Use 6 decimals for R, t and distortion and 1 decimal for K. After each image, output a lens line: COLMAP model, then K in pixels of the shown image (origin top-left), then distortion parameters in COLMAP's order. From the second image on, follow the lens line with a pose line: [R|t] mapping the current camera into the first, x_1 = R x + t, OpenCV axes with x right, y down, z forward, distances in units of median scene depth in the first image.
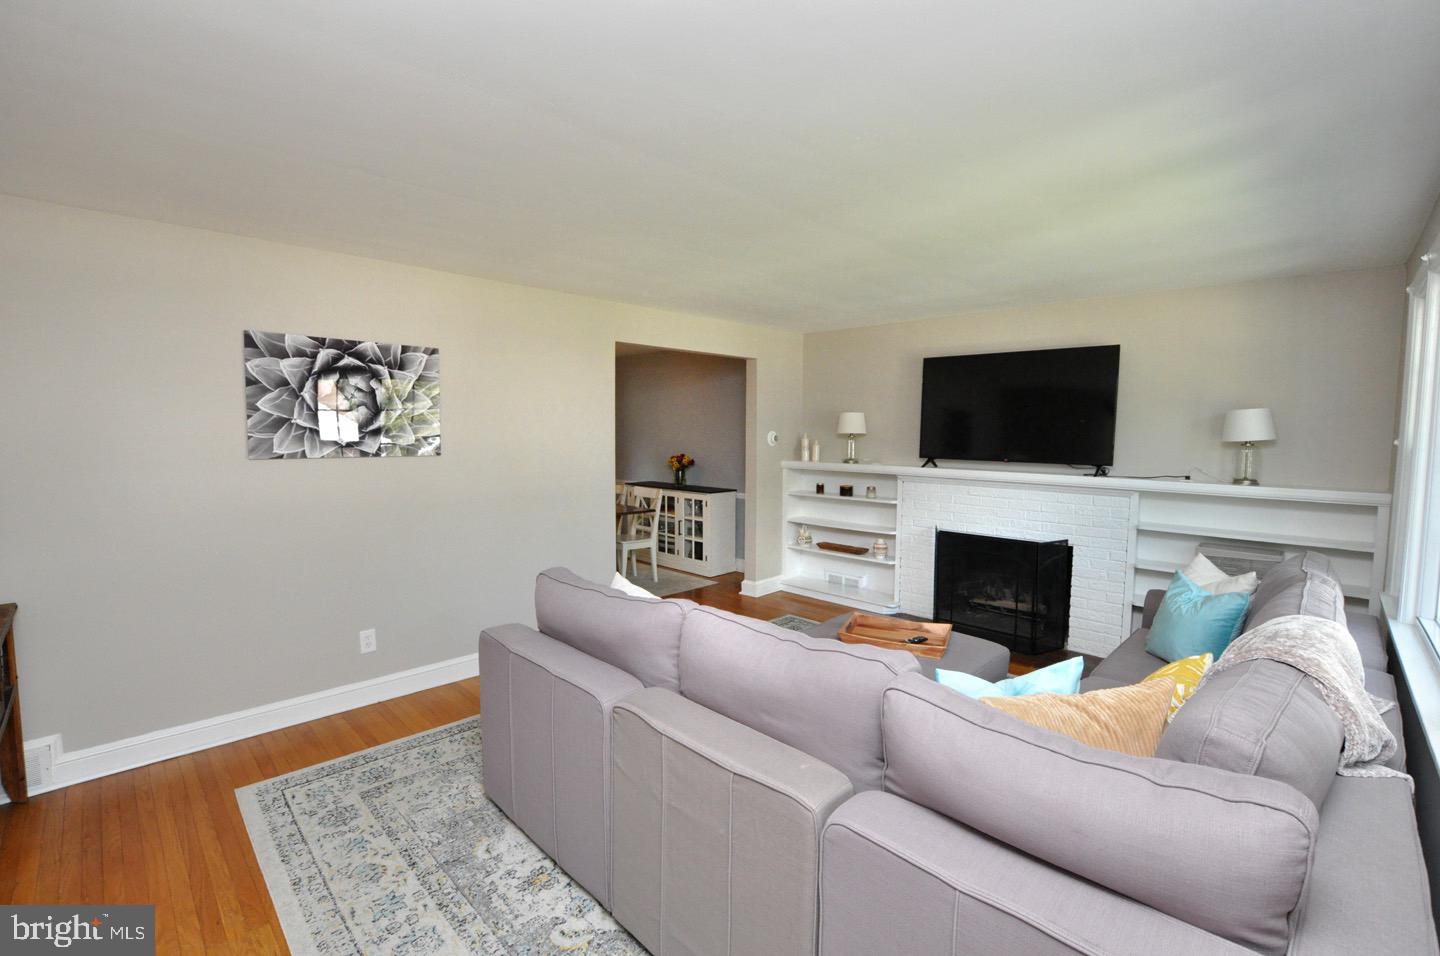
lens RADIAL K [[627.4, 0, 720.0], [0, 627.4, 478.0], [0, 0, 1]] dist [-0.011609, -0.000157]
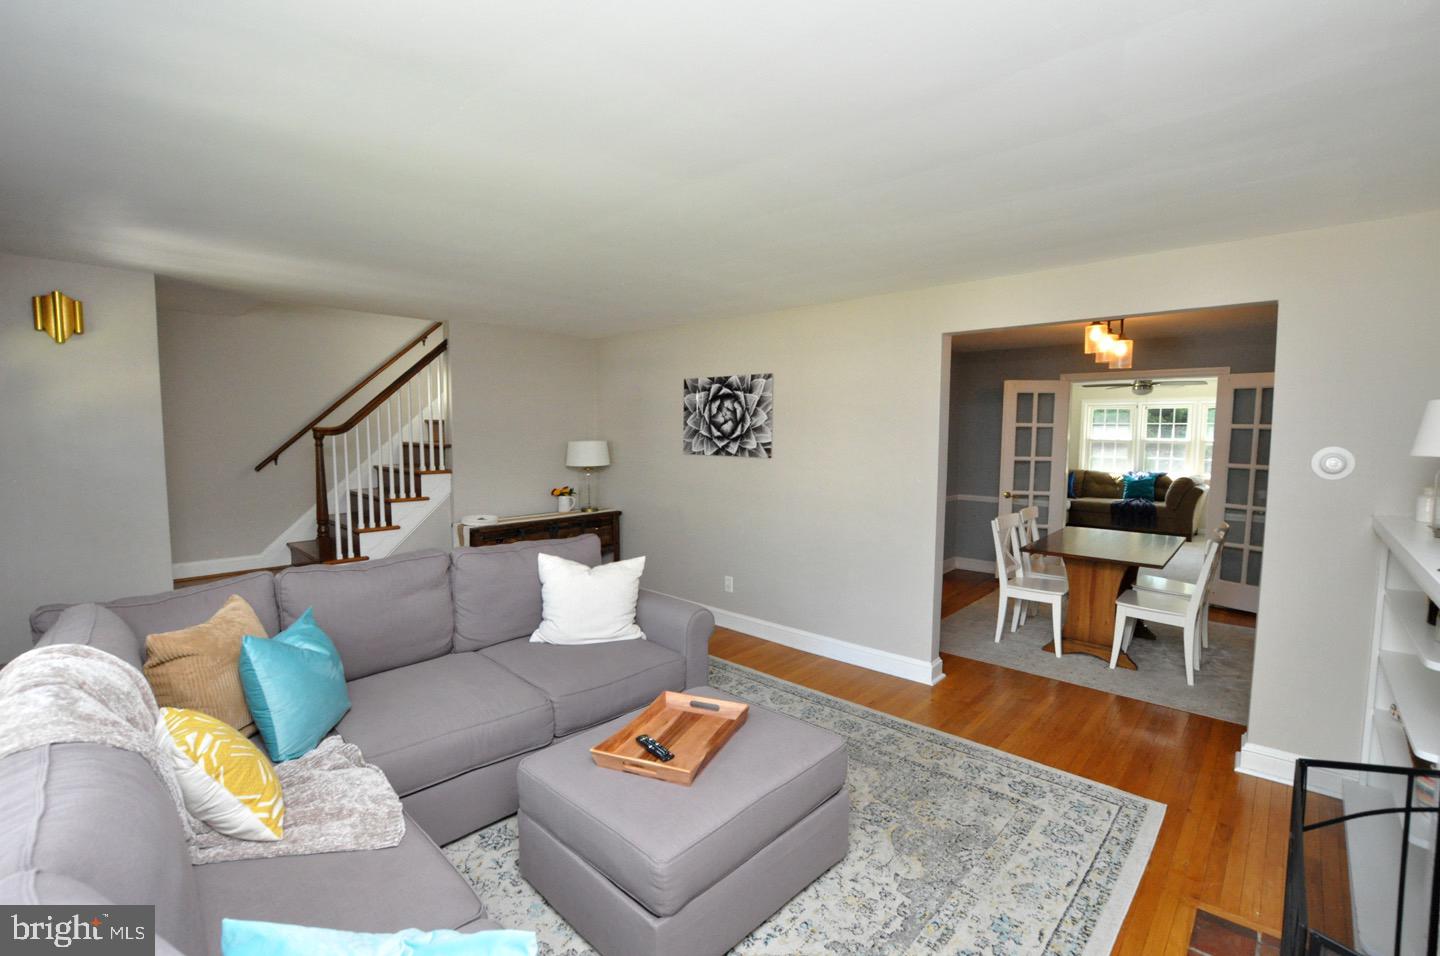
lens RADIAL K [[627.4, 0, 720.0], [0, 627.4, 478.0], [0, 0, 1]] dist [-0.011609, -0.000157]
pose [[0.028452, 0.094822, -0.995088, 0.887181], [-0.061554, 0.993768, 0.092936, -0.117807], [0.997698, 0.058607, 0.034111, 0.938975]]
